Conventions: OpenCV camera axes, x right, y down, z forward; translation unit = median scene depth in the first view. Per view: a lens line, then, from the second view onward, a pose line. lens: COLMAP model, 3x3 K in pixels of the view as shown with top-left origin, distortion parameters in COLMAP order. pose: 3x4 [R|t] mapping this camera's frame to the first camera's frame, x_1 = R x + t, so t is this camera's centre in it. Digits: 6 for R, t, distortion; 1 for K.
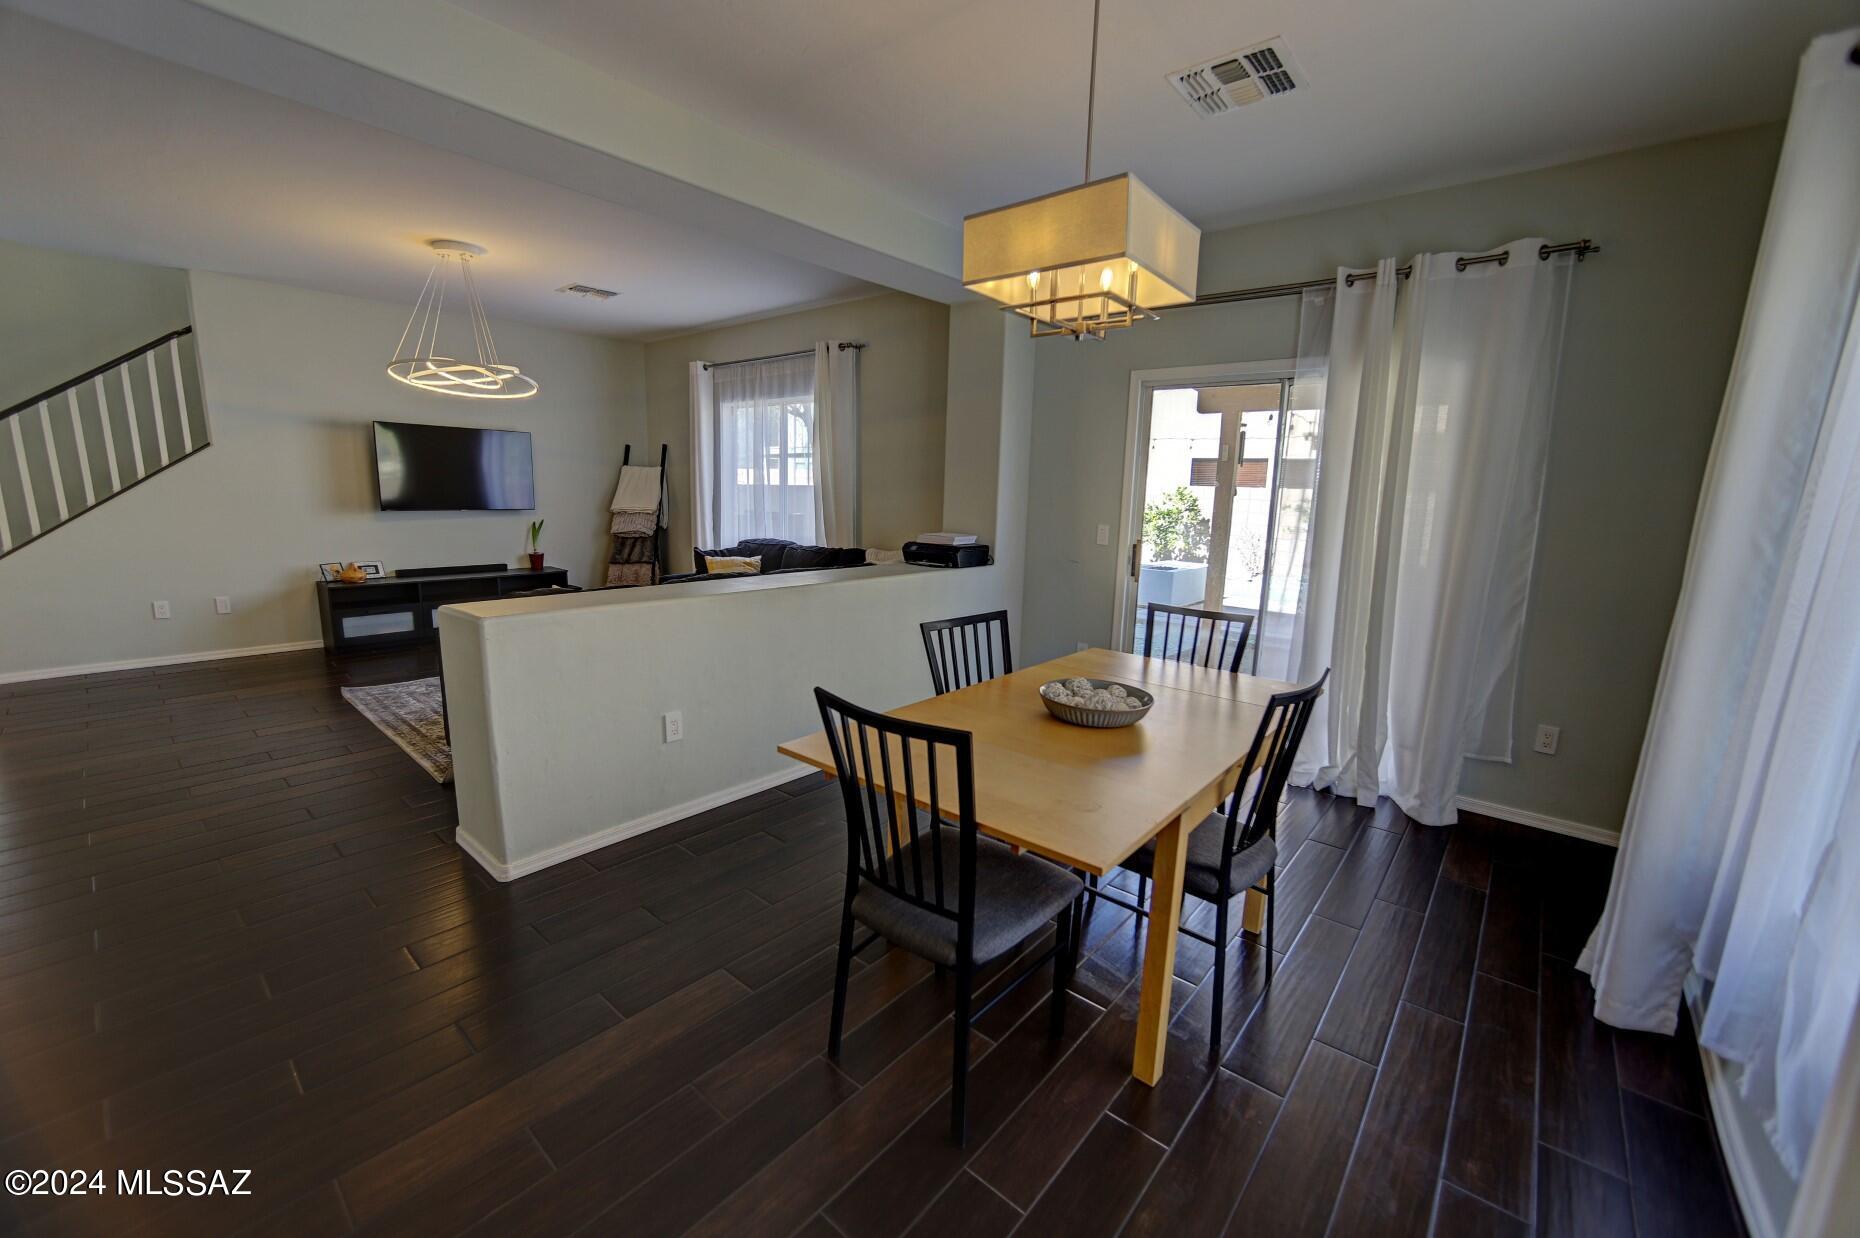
lens RADIAL K [[738.8, 0, 925.6], [0, 738.8, 623.7], [0, 0, 1]] dist [-0.030893, 0.009211]
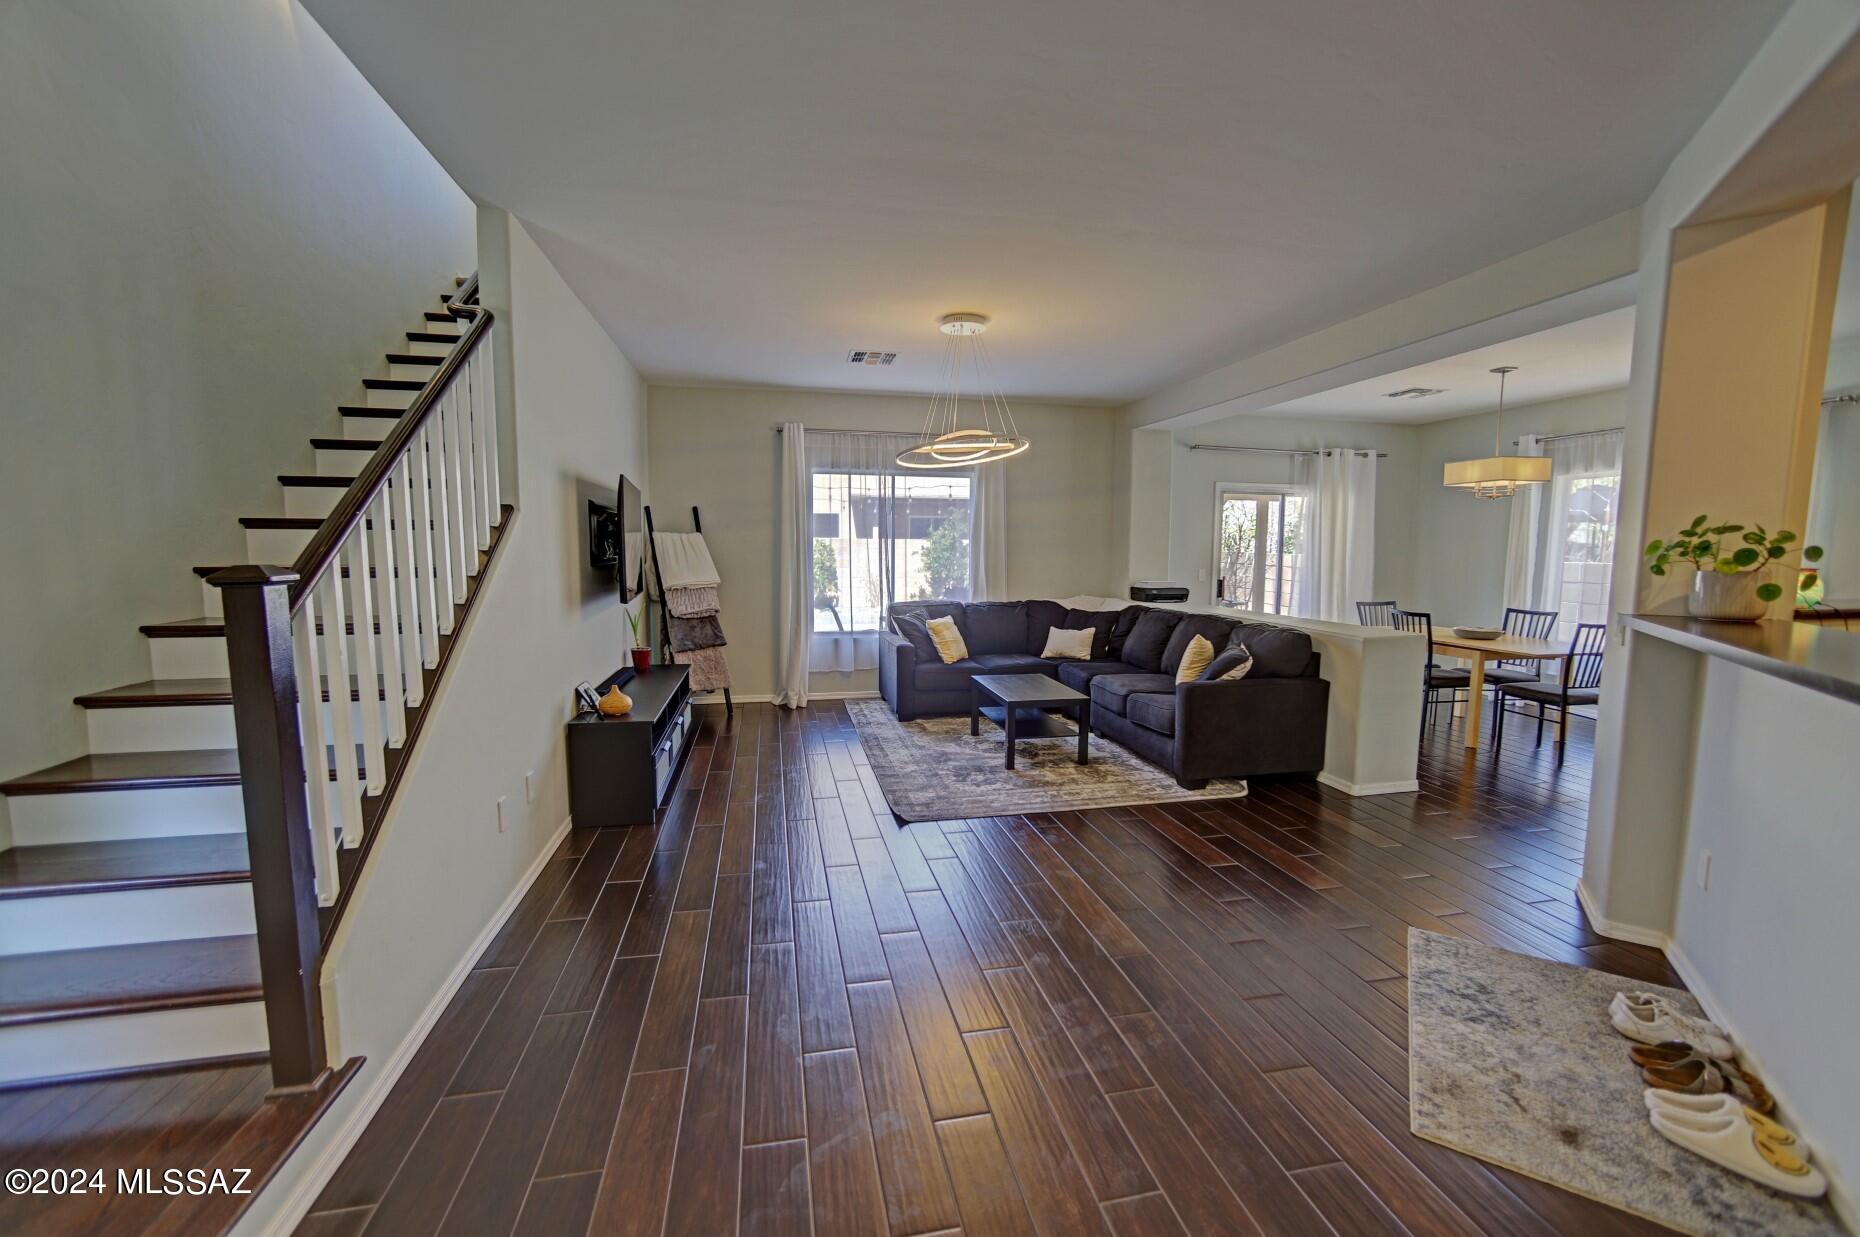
lens RADIAL K [[738.8, 0, 928.6], [0, 738.8, 615.3], [0, 0, 1]] dist [-0.030893, 0.009211]
pose [[0.601245, -0.097824, 0.793054, -1.645903], [0.158275, 0.987393, 0.001802, -0.146294], [-0.783233, 0.124437, 0.609148, 0.527392]]
